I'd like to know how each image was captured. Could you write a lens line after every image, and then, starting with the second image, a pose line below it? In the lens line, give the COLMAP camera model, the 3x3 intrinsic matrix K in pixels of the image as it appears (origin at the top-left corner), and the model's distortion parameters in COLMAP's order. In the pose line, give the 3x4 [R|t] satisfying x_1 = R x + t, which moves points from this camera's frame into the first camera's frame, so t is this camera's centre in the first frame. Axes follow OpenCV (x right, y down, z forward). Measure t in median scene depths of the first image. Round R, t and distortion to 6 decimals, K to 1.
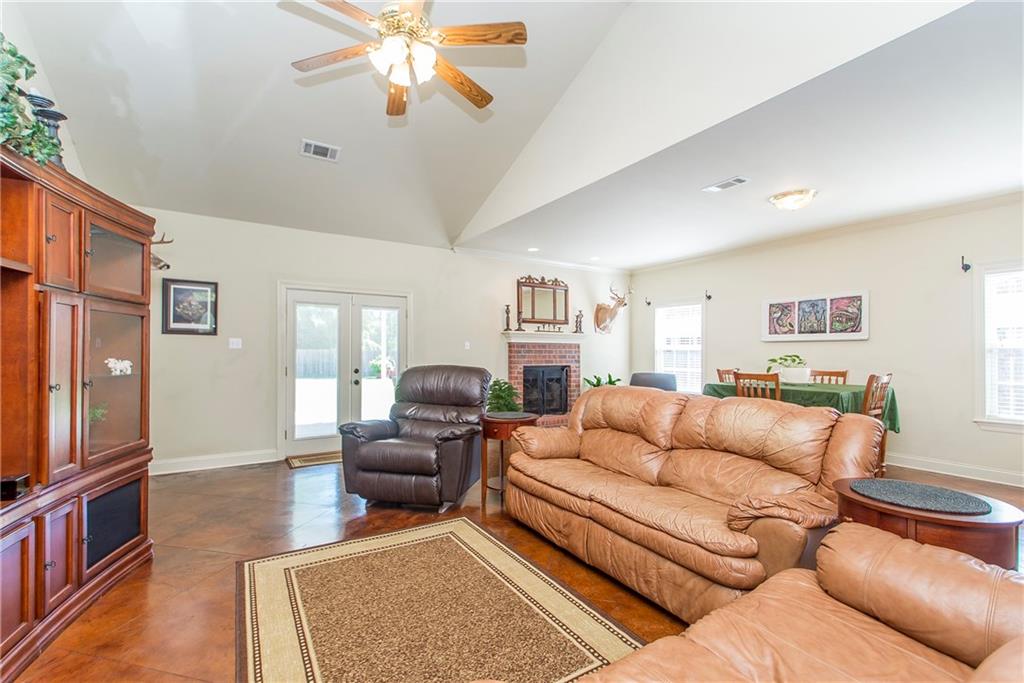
lens RADIAL K [[438.6, 0, 505.7], [0, 438.6, 346.7], [0, 0, 1]] dist [0.003245, -0.000225]
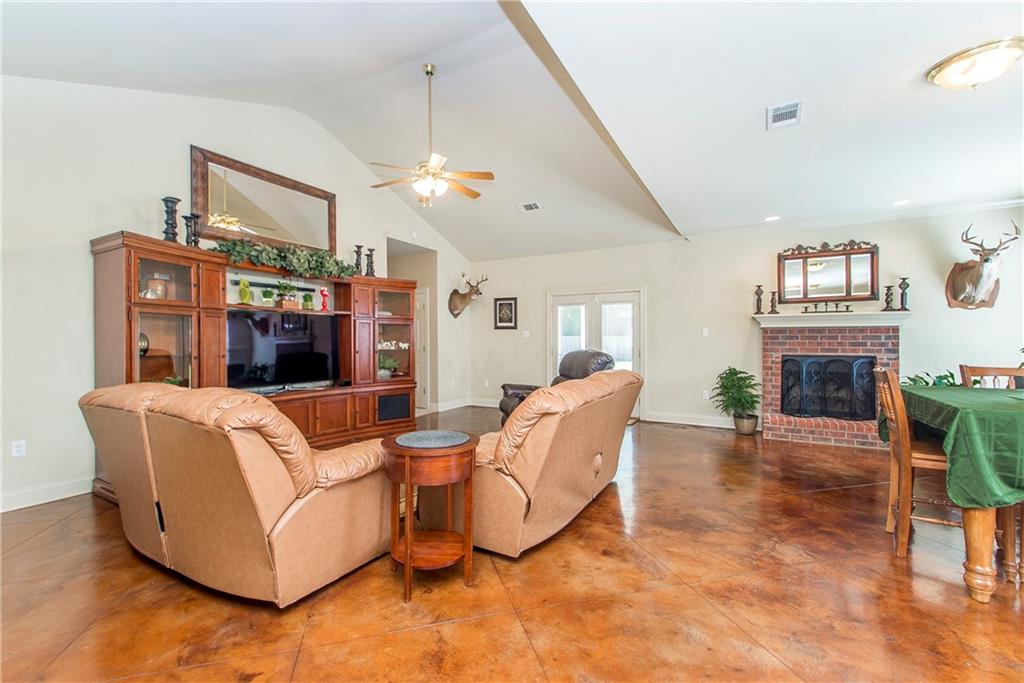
lens RADIAL K [[438.6, 0, 508.9], [0, 438.6, 345.8], [0, 0, 1]] dist [0.003245, -0.000225]
pose [[0.483738, 0.008009, -0.875176, 0.497660], [0.014988, 0.999736, 0.017433, 0.003821], [0.875085, -0.021550, 0.483490, 0.116640]]
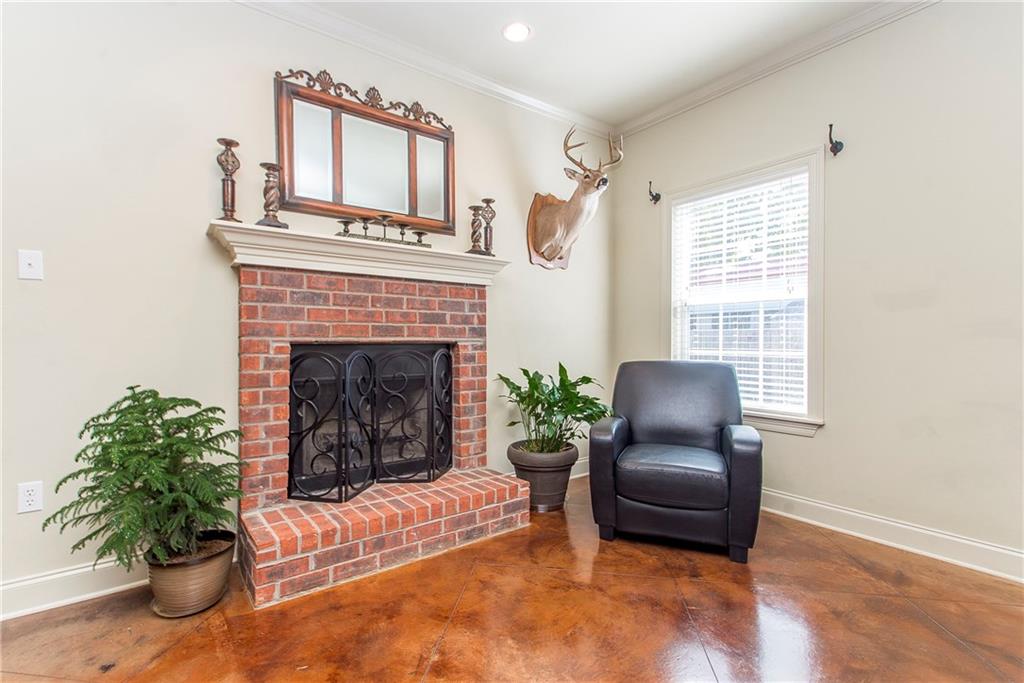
lens RADIAL K [[485.6, 0, 501.5], [0, 485.6, 334.7], [0, 0, 1]] dist [0.017551, -0.000197]
pose [[0.996482, -0.001268, 0.083797, 0.152268], [0.000817, 0.999985, 0.005407, 0.034466], [-0.083803, -0.005319, 0.996468, 0.597817]]
